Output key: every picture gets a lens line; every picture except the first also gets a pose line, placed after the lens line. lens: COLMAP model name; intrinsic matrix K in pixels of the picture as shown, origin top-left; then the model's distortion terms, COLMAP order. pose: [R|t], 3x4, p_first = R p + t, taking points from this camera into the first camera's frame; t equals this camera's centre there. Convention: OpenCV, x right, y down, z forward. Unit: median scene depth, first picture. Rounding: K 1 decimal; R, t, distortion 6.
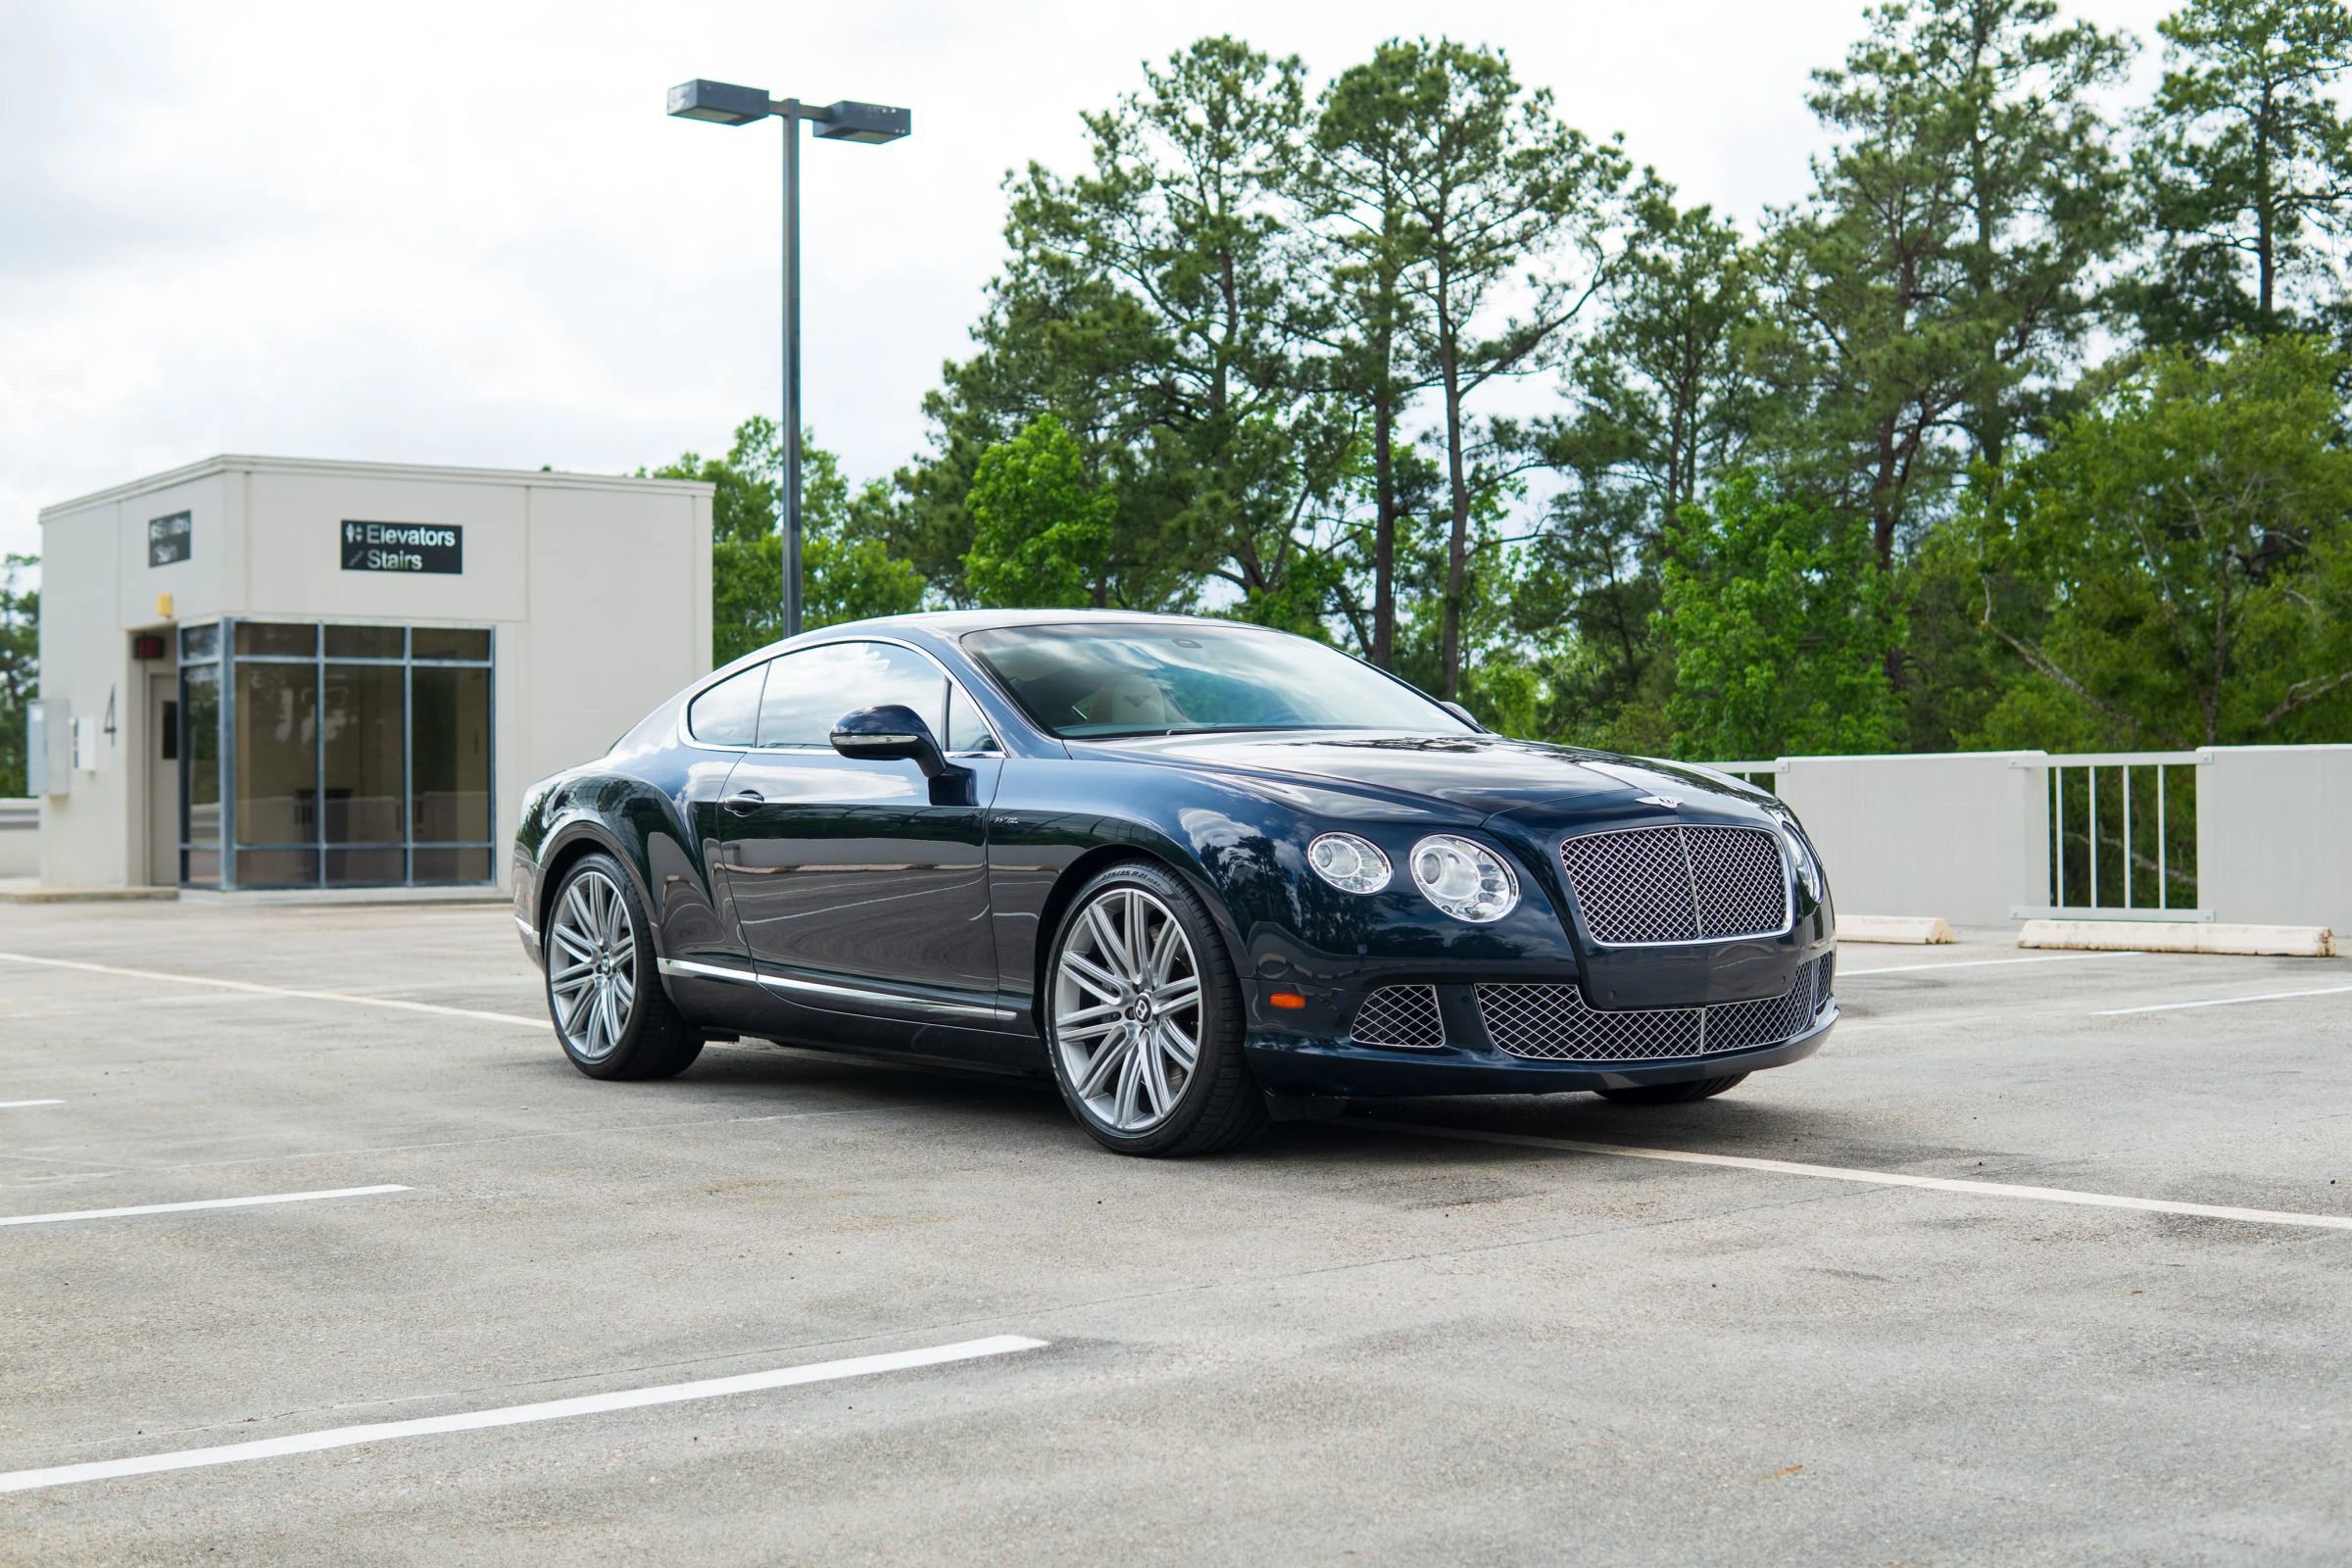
lens RADIAL K [[3120.5, 0, 1176.0], [0, 3120.5, 784.0], [0, 0, 1]] dist [-0.138213, -0.359017]
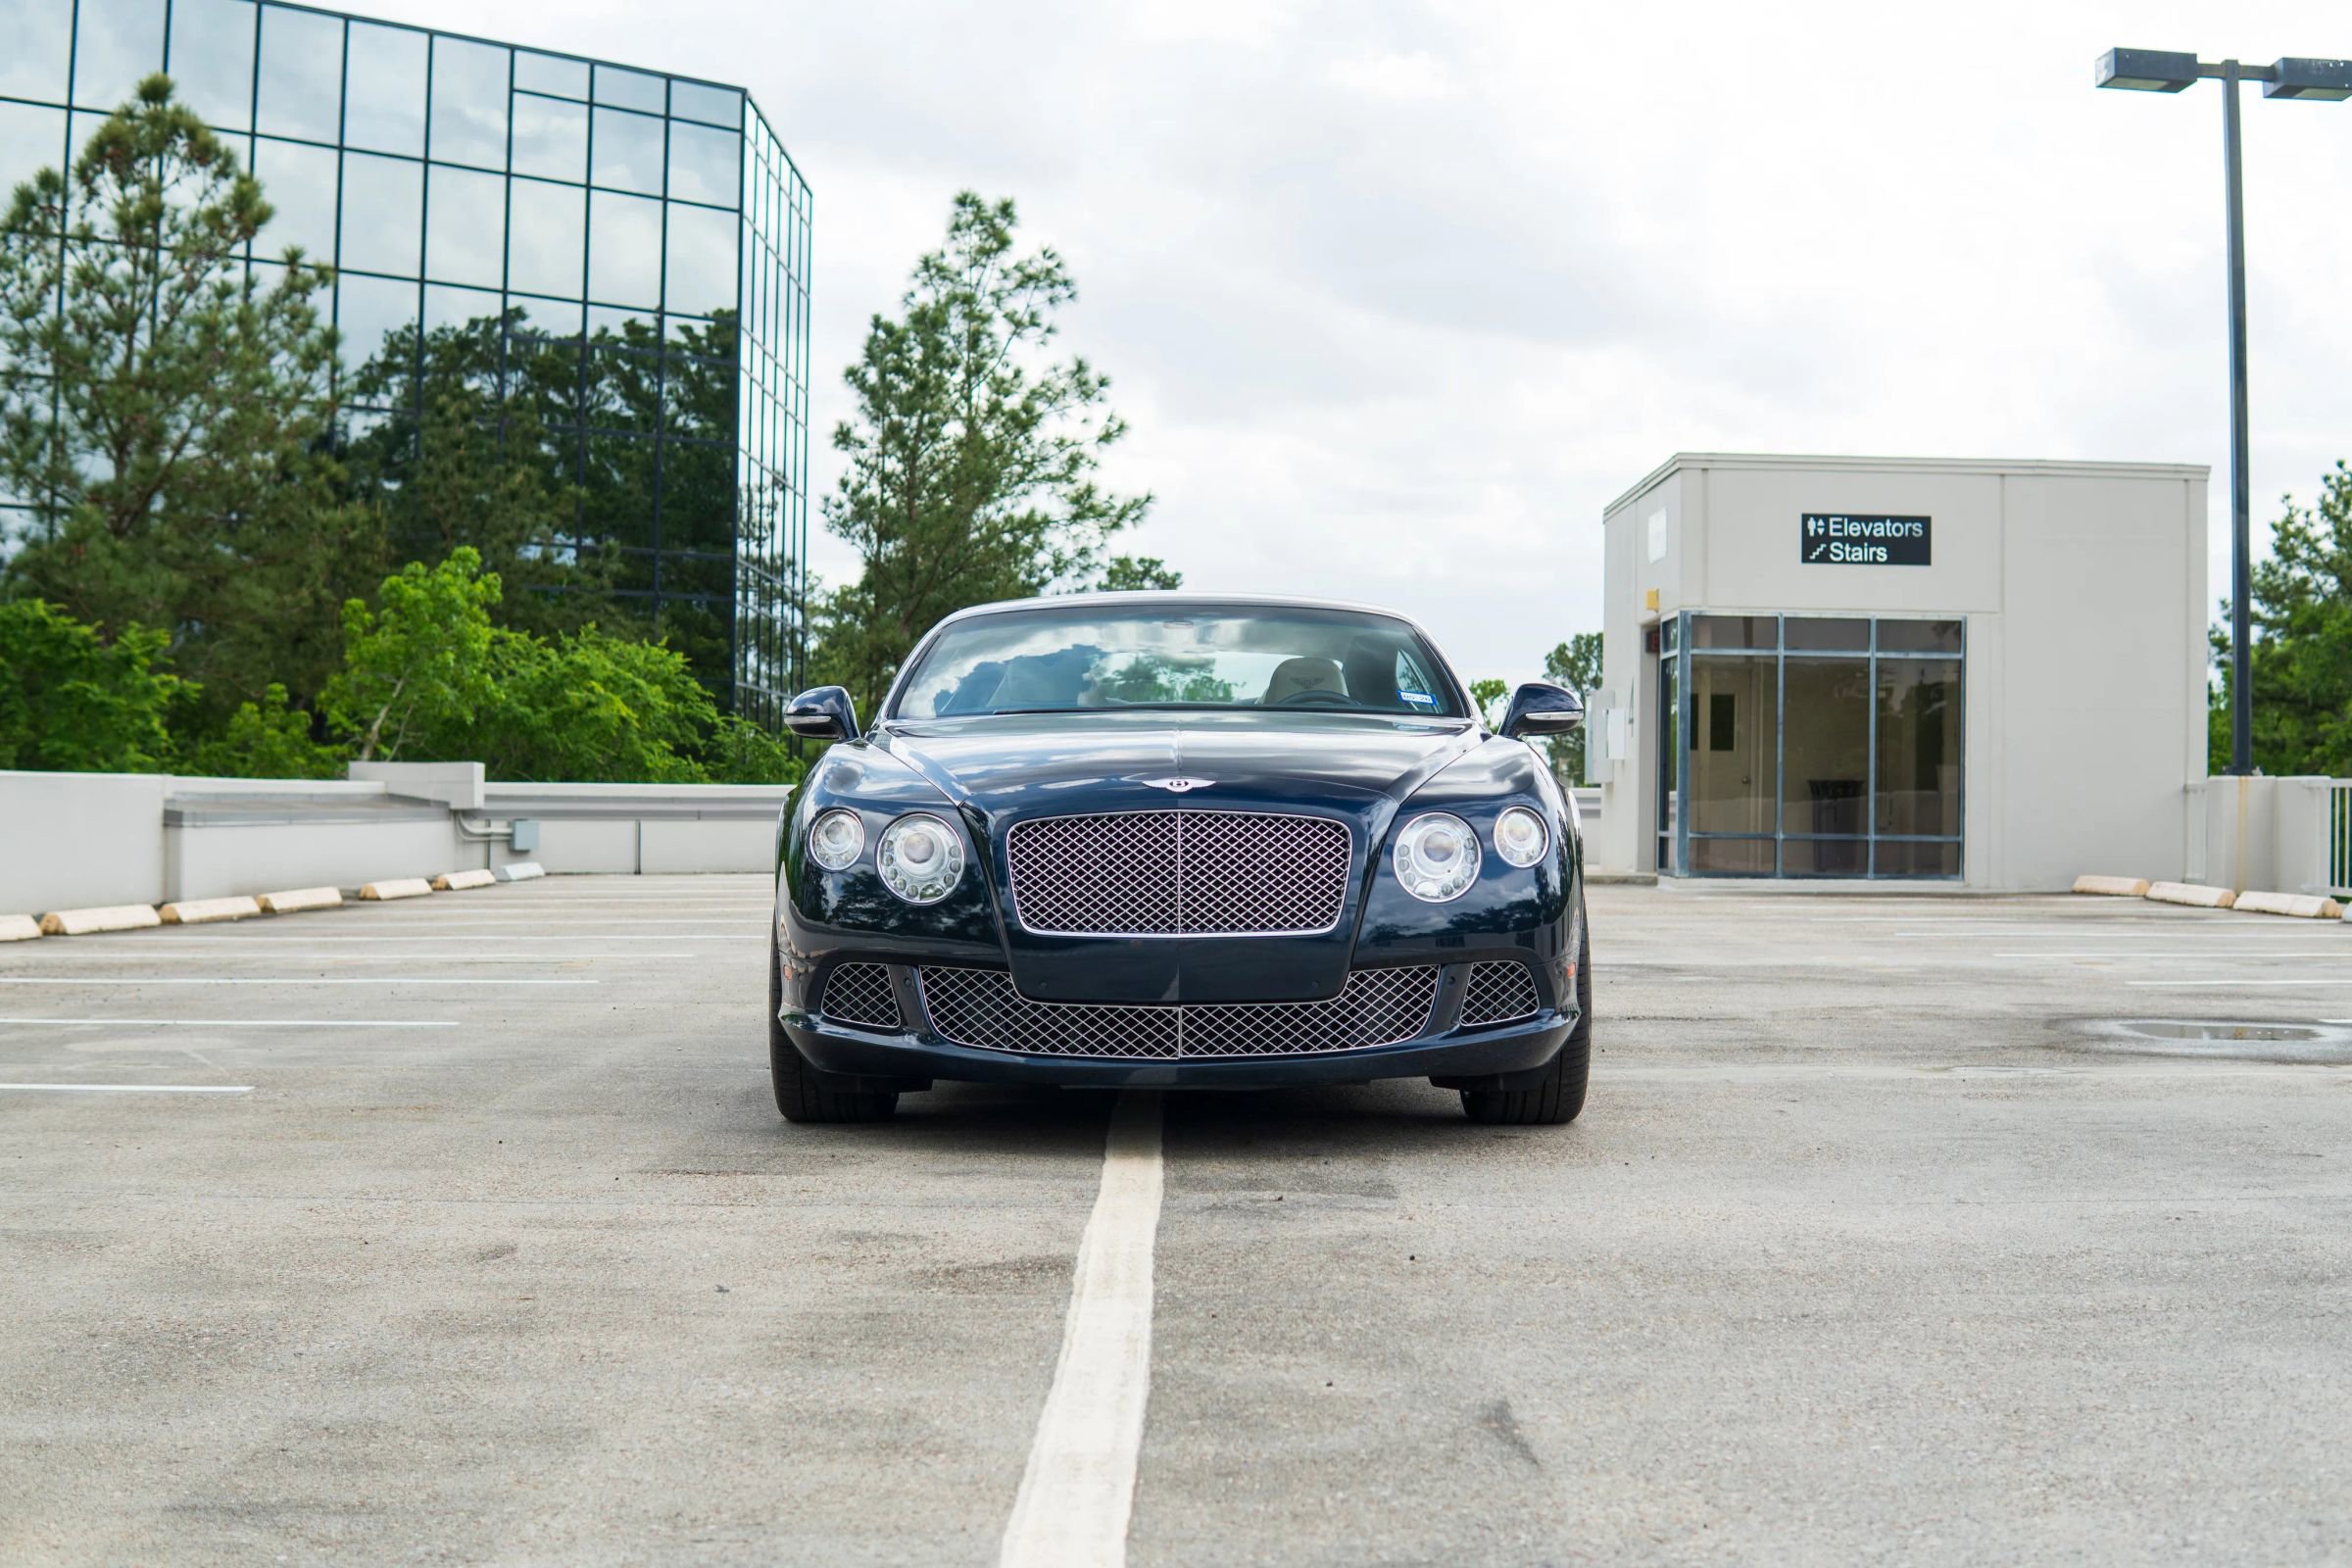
lens RADIAL K [[3146.5, 0, 1176.0], [0, 3146.5, 784.0], [0, 0, 1]] dist [-0.129429, -0.412628]
pose [[0.785044, 0.013624, -0.619290, 0.202820], [-0.012809, 0.999901, 0.005760, -0.000296], [0.619307, 0.003411, 0.785141, 0.066764]]
